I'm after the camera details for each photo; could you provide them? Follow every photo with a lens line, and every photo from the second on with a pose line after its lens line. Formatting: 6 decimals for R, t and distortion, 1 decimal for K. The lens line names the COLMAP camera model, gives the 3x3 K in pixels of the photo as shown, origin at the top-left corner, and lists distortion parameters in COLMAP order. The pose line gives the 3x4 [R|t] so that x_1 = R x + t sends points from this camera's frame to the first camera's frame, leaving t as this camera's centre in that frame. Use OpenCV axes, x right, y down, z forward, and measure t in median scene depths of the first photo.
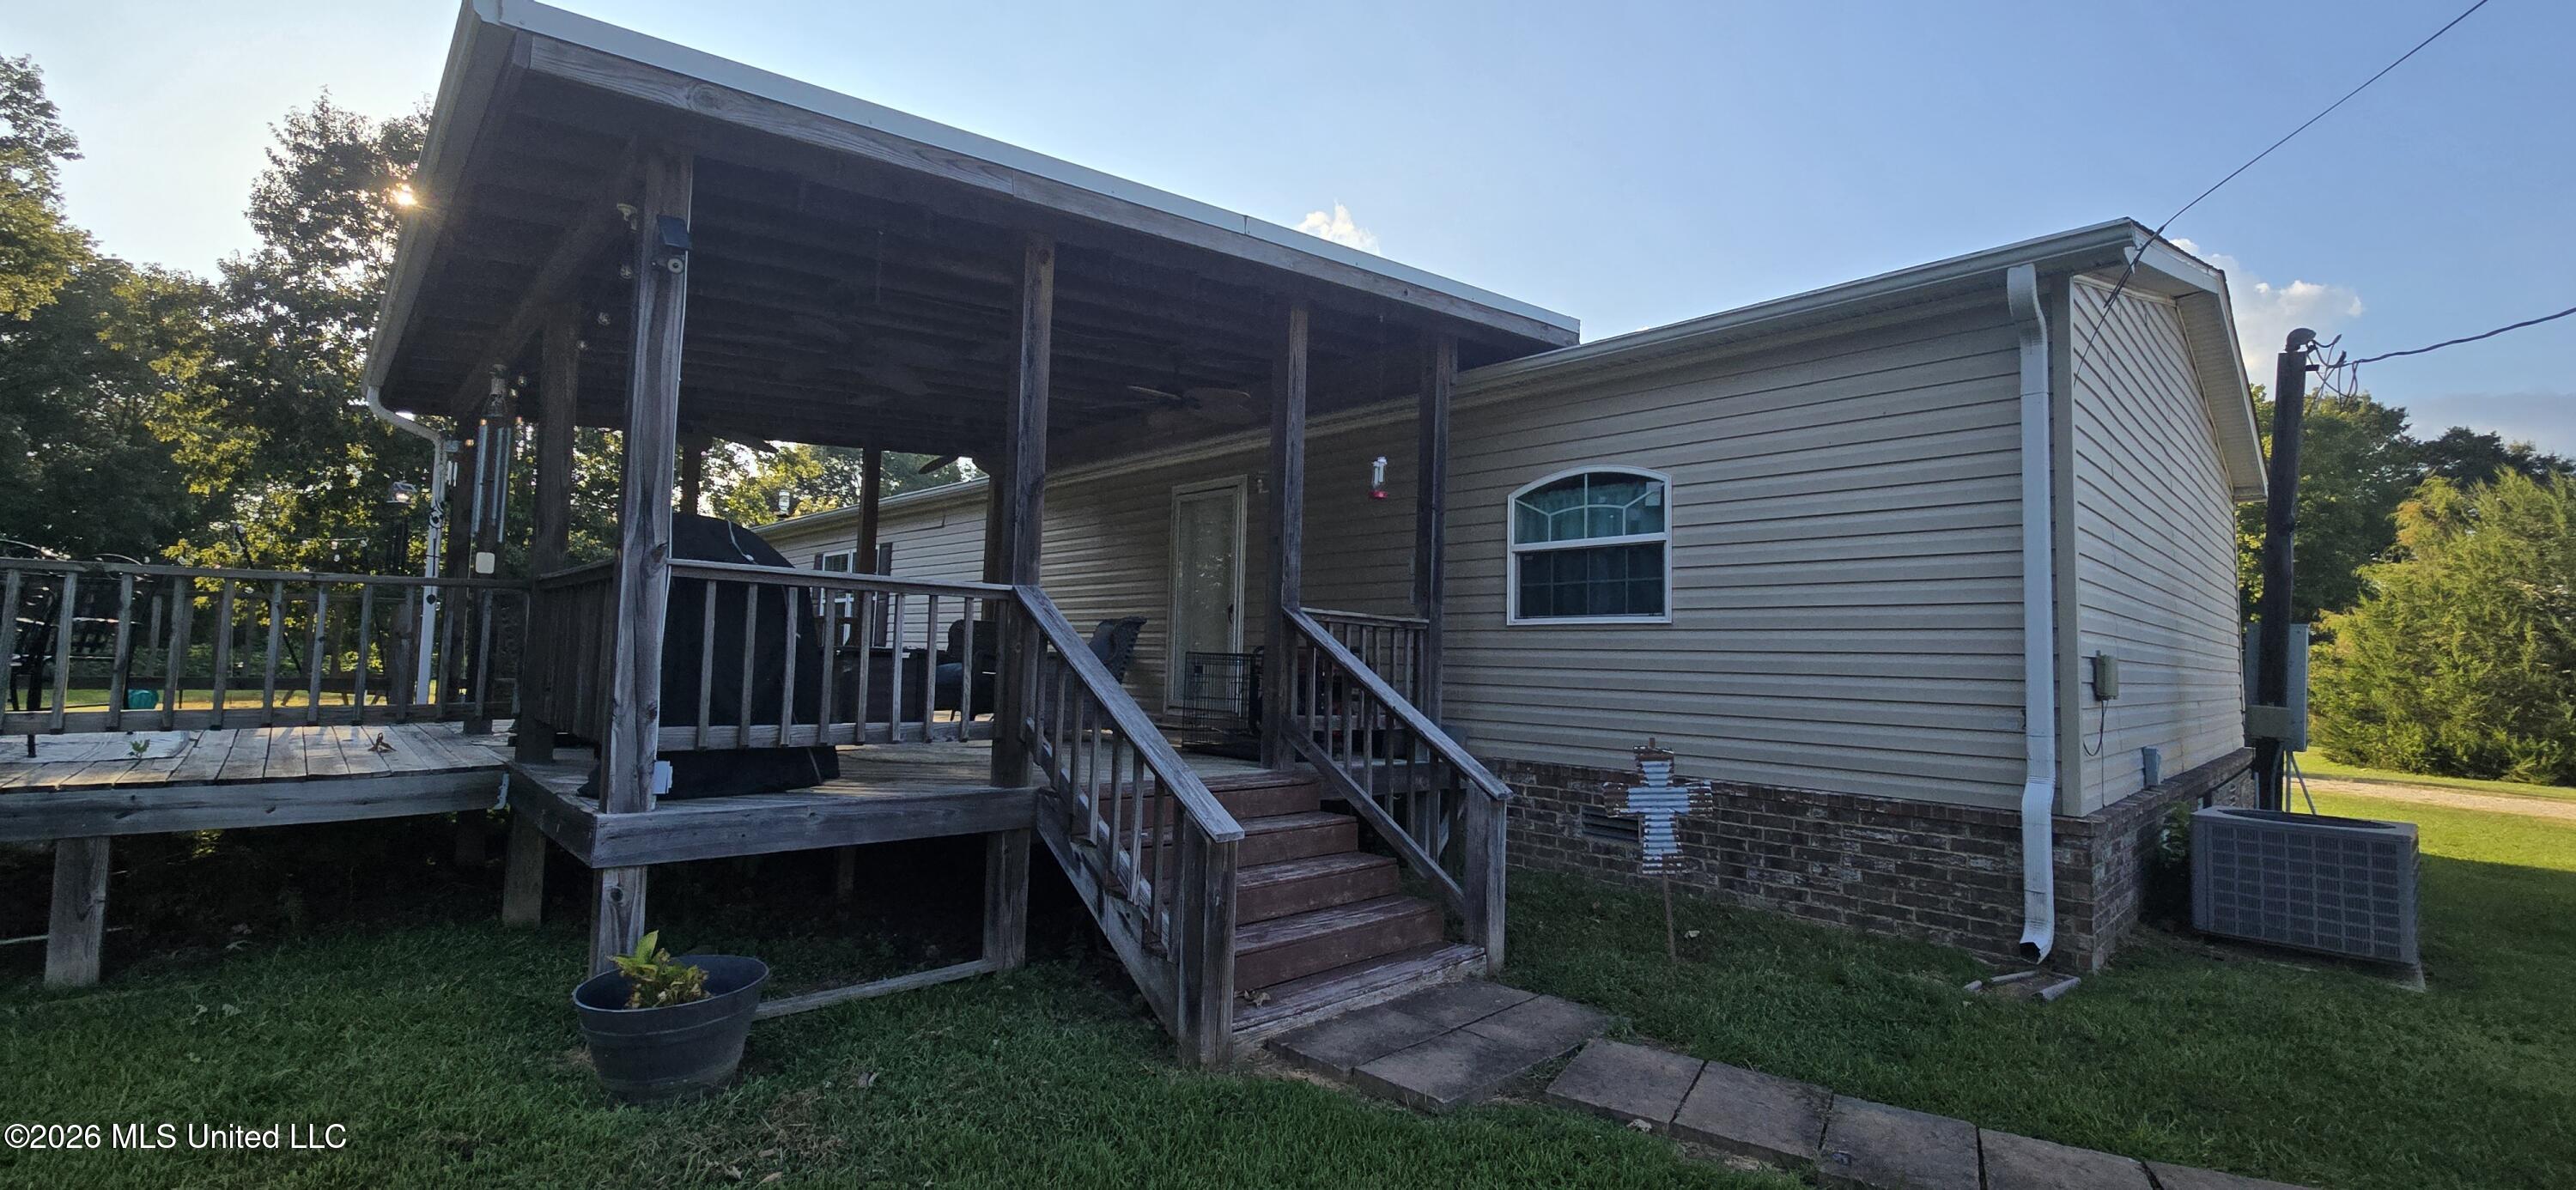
lens RADIAL K [[1057.8, 0, 1289.4], [0, 1057.8, 588.5], [0, 0, 1]] dist [-0.001134, 0.000037]
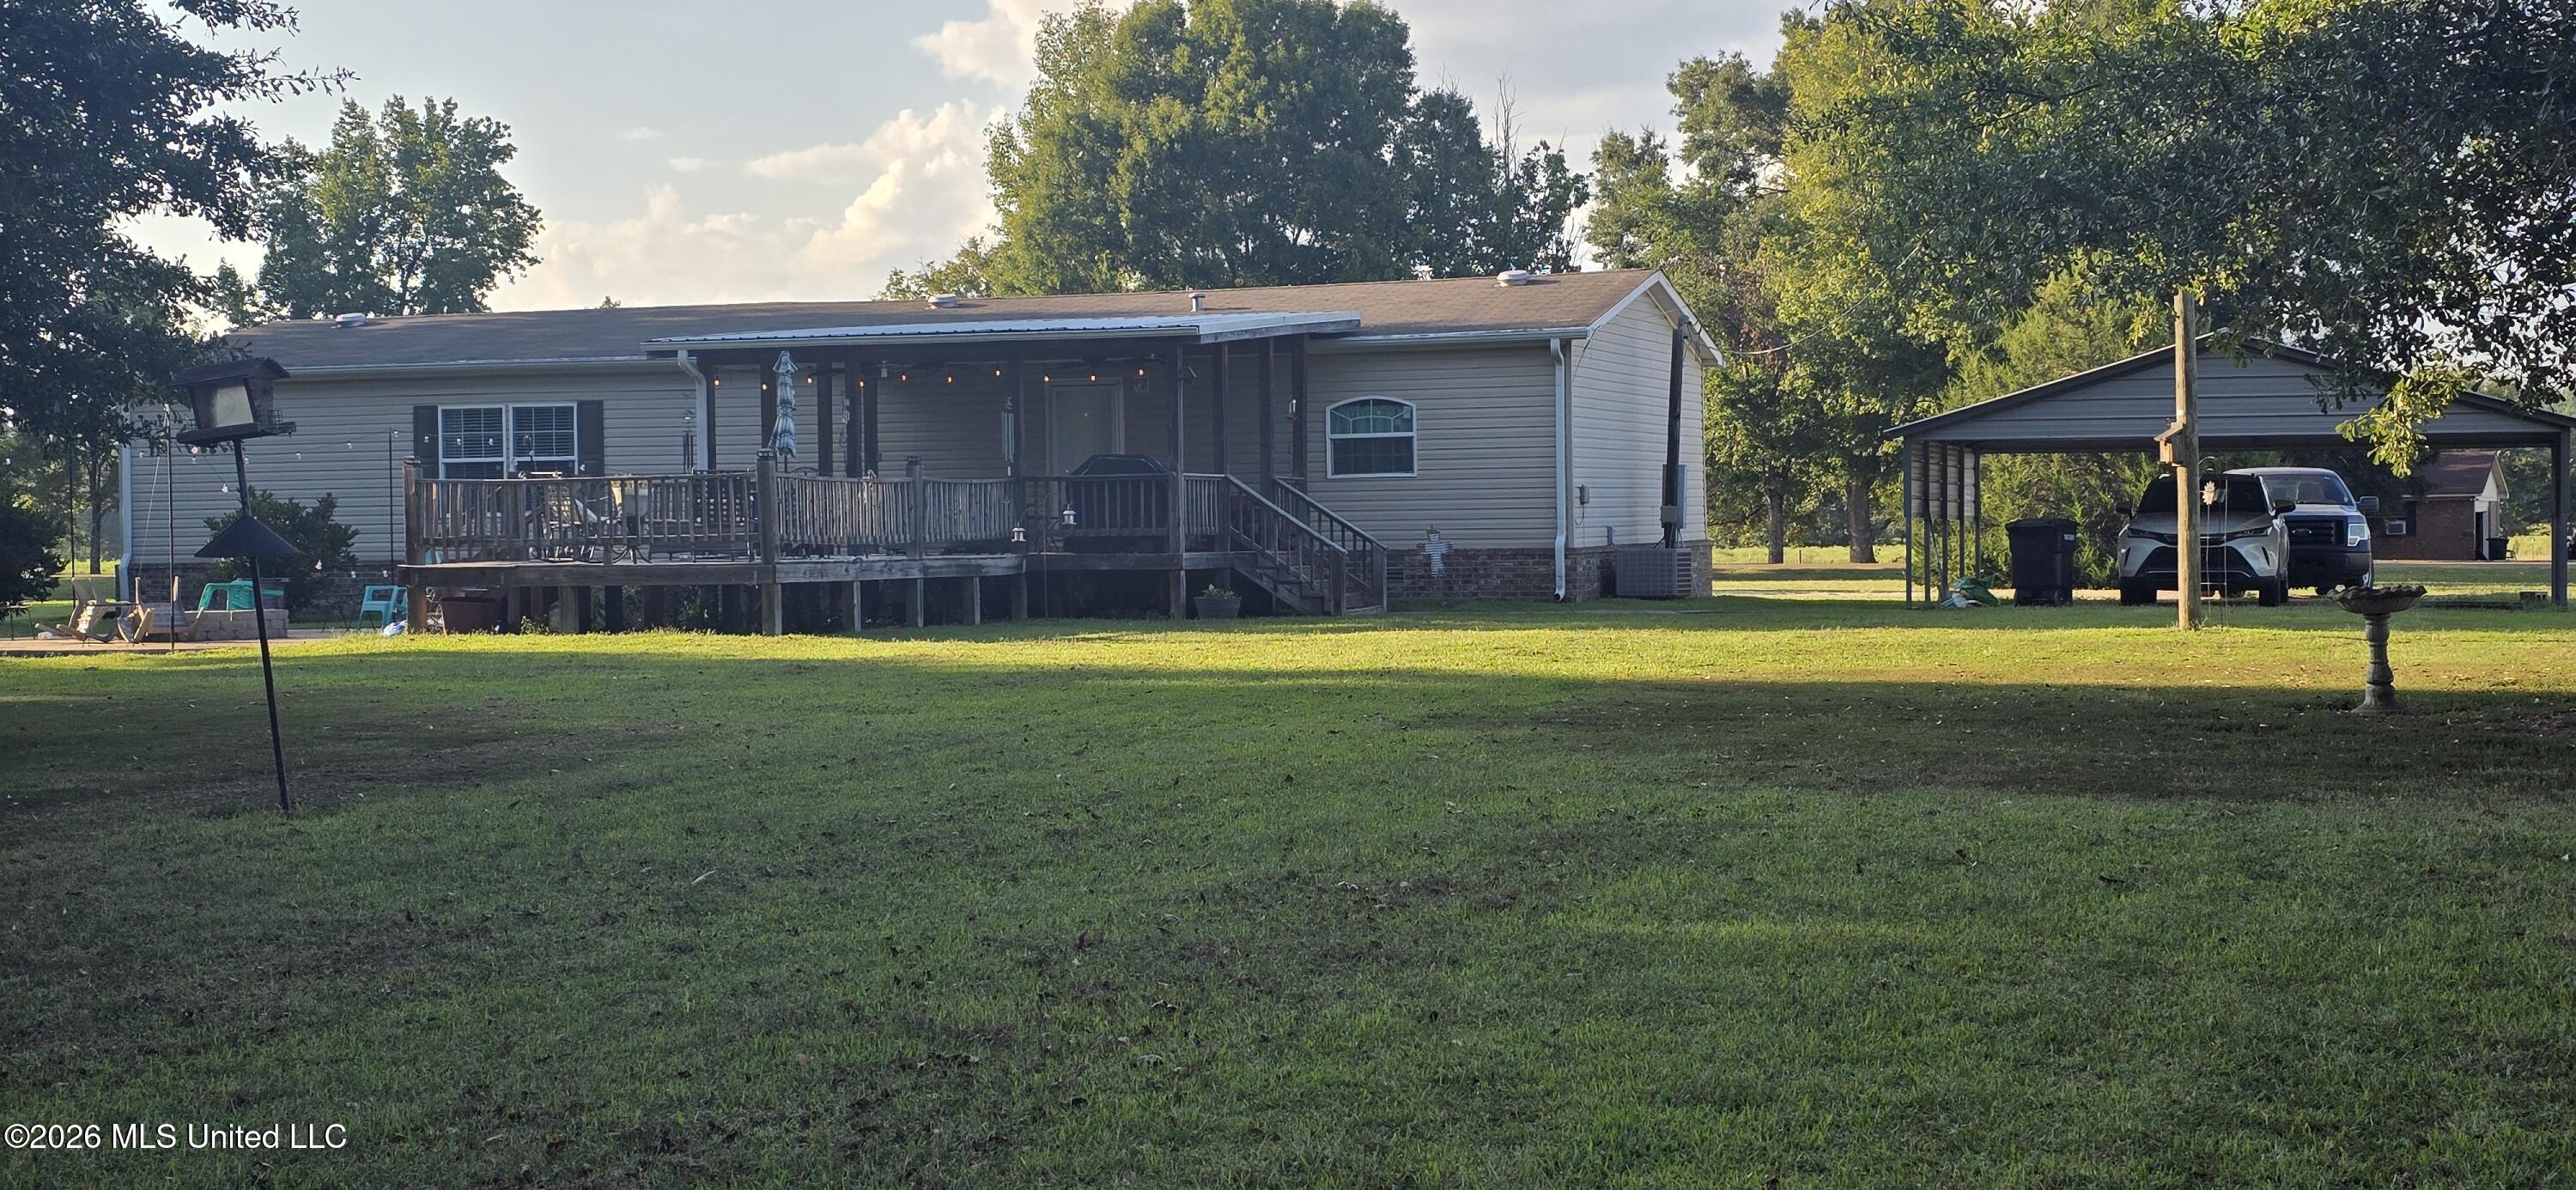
lens RADIAL K [[3641.3, 0, 1288.0], [0, 3641.3, 595.0], [0, 0, 1]] dist [0.024238, 0.023370]
pose [[0.880897, -0.049388, 0.470724, -3.950901], [0.007164, 0.995818, 0.091075, -0.473545], [-0.473254, -0.076855, 0.877567, -6.306864]]
